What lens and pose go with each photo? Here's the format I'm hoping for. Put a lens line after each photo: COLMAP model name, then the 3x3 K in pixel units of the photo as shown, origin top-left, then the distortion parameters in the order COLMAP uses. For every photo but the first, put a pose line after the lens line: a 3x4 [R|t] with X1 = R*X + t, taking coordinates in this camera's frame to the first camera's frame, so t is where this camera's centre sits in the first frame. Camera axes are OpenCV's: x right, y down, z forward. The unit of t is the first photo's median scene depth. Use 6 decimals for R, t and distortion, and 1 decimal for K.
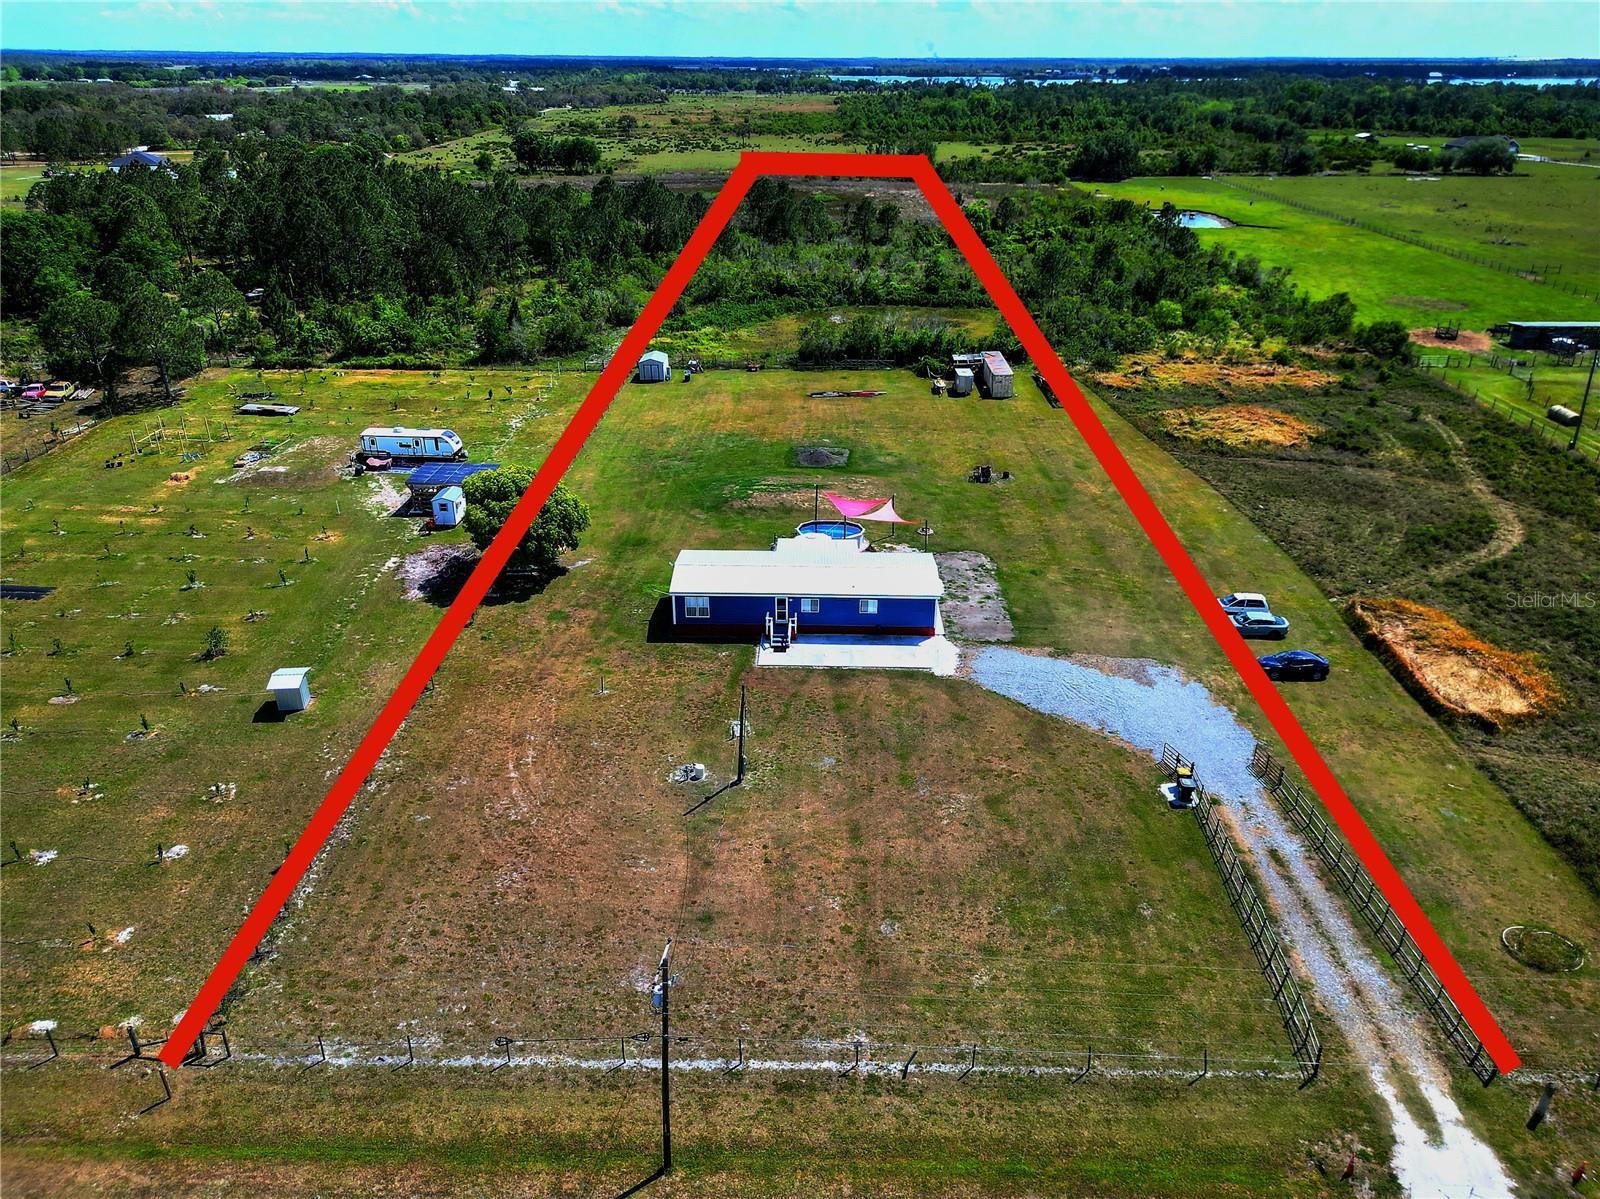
lens RADIAL K [[1115.8, 0, 800.0], [0, 1115.8, 599.5], [0, 0, 1]] dist [0.069524, -0.069783]
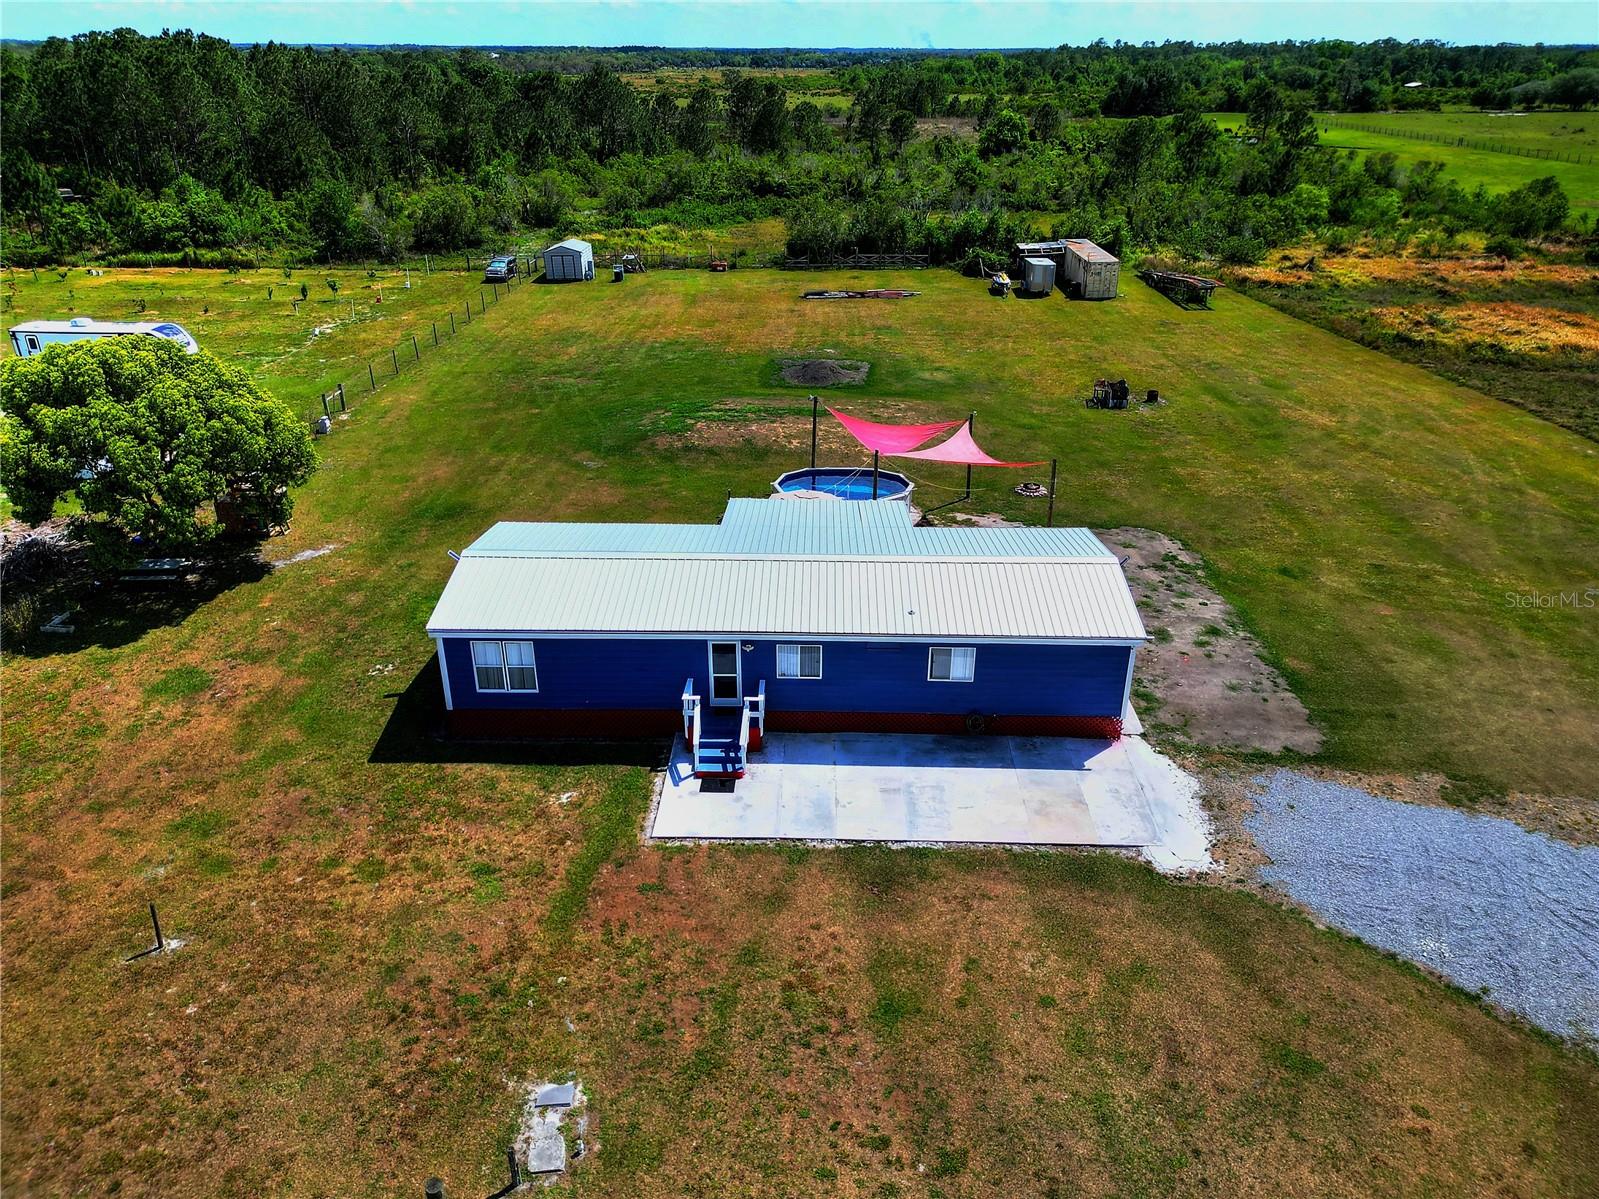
lens RADIAL K [[1115.1, 0, 799.5], [0, 1115.1, 599.5], [0, 0, 1]] dist [0.069524, -0.069783]
pose [[0.999994, -0.002509, 0.002205, 0.005981], [0.002498, 0.999984, 0.005104, -0.012854], [-0.002218, -0.005099, 0.999985, 0.436595]]
